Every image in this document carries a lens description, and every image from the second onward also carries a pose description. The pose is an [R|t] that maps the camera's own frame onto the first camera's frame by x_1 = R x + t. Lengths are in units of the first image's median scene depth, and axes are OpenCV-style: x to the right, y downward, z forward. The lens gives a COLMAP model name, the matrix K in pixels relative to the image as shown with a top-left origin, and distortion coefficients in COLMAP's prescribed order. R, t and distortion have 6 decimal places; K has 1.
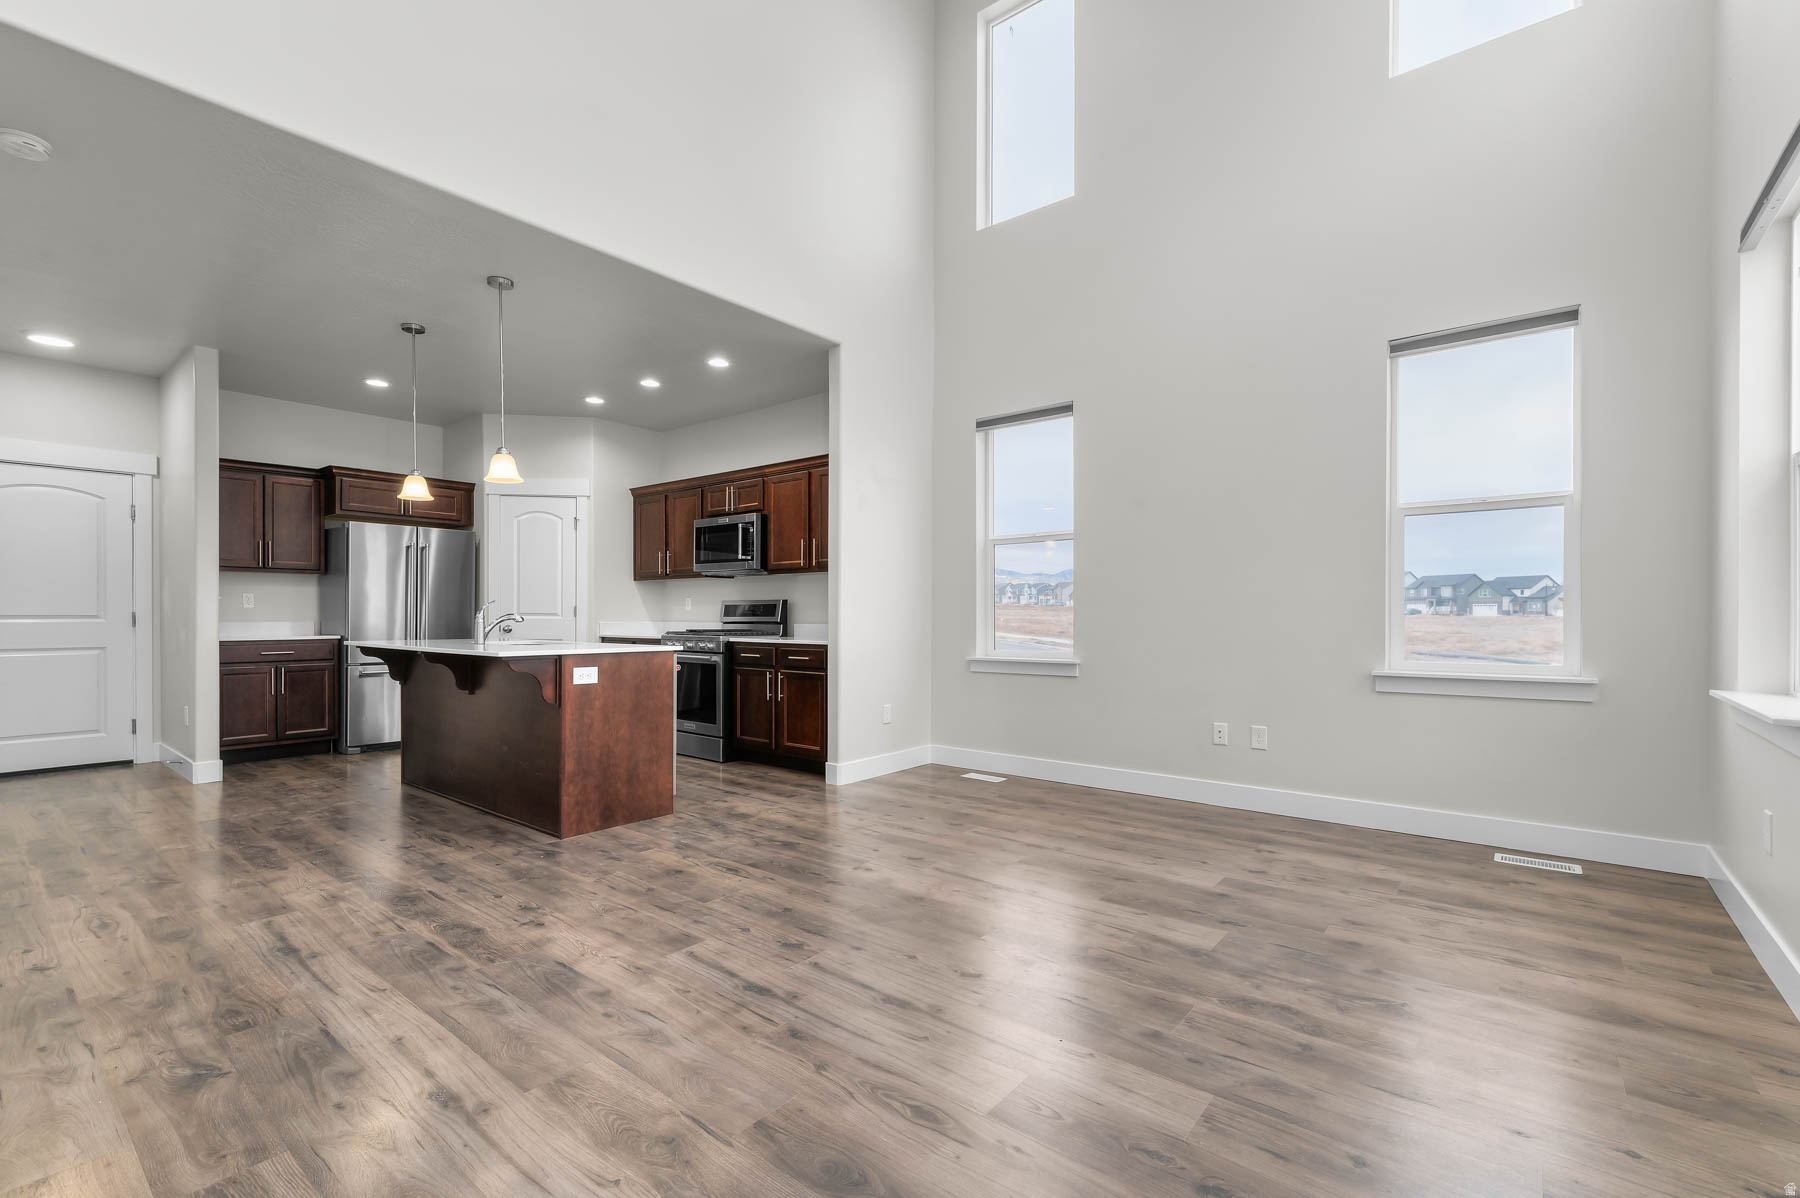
lens RADIAL K [[790.1, 0, 909.7], [0, 790.1, 613.3], [0, 0, 1]] dist [-0.001080, 0.000708]
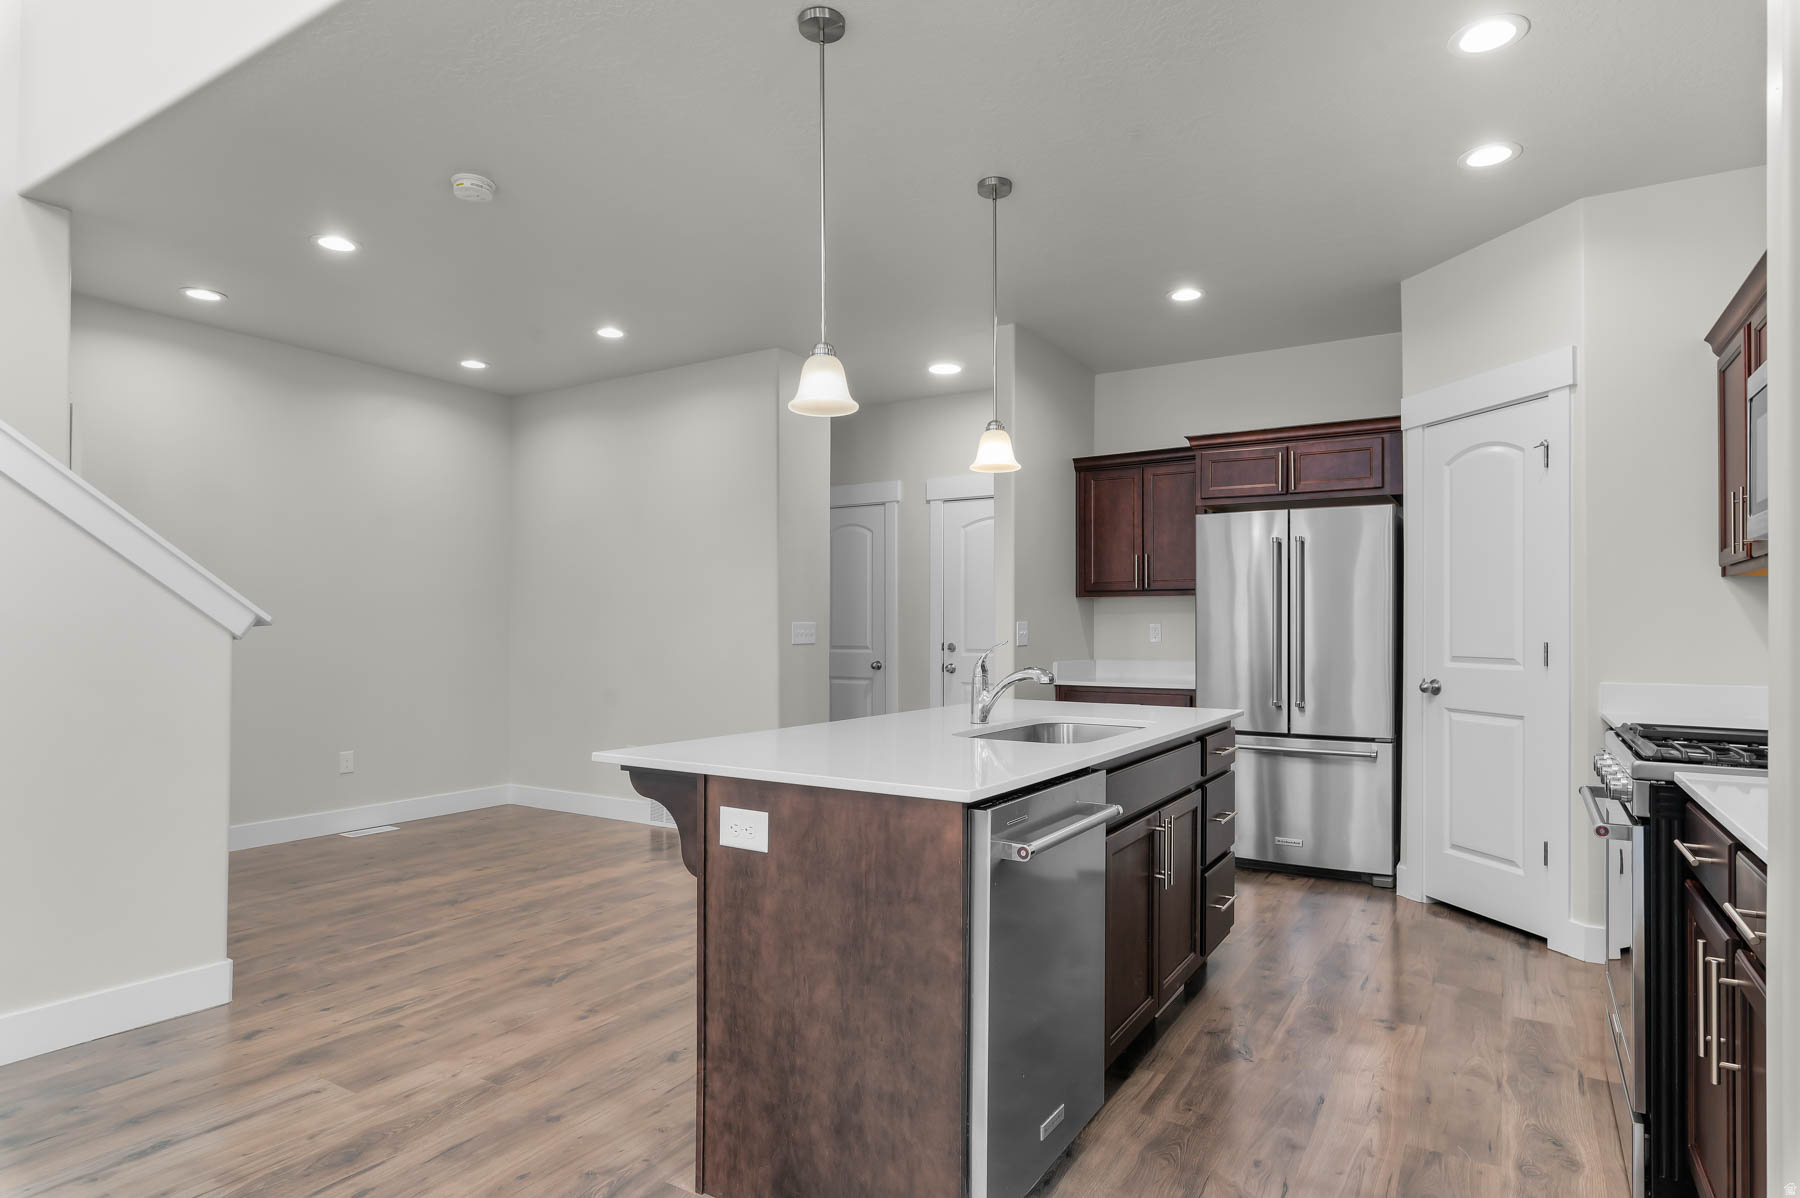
lens RADIAL K [[968.3, 0, 919.5], [0, 968.3, 620.3], [0, 0, 1]] dist [0.005232, -0.002527]
pose [[0.129813, -0.011828, -0.991468, 0.115015], [-0.000994, 0.999927, -0.012059, -0.026400], [0.991538, 0.002551, 0.129791, 1.028044]]
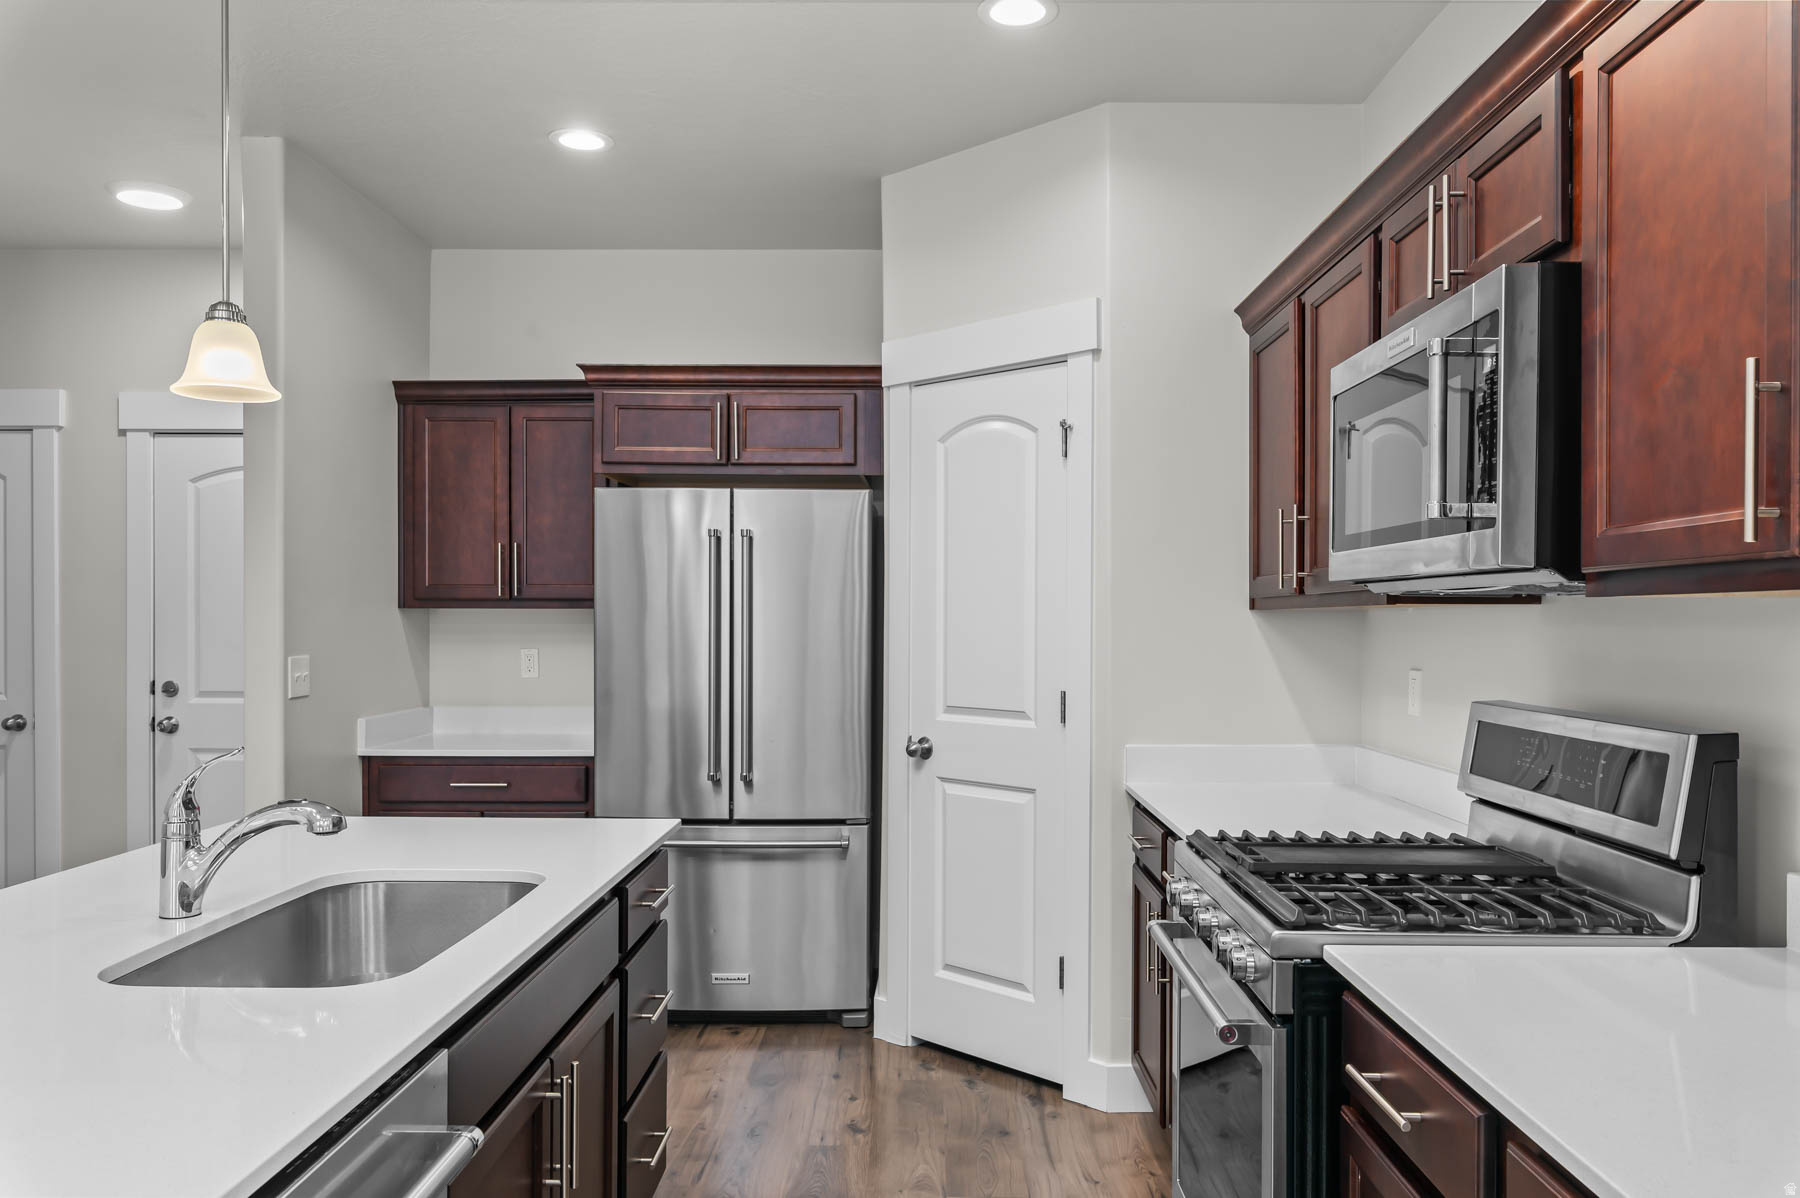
lens RADIAL K [[1301.4, 0, 922.1], [0, 1301.4, 624.7], [0, 0, 1]] dist [-0.005157, 0.004604]
pose [[0.619826, 0.002149, -0.784737, -0.062863], [0.000690, 0.999994, 0.003284, -0.068592], [0.784739, -0.002577, 0.619821, 1.087644]]
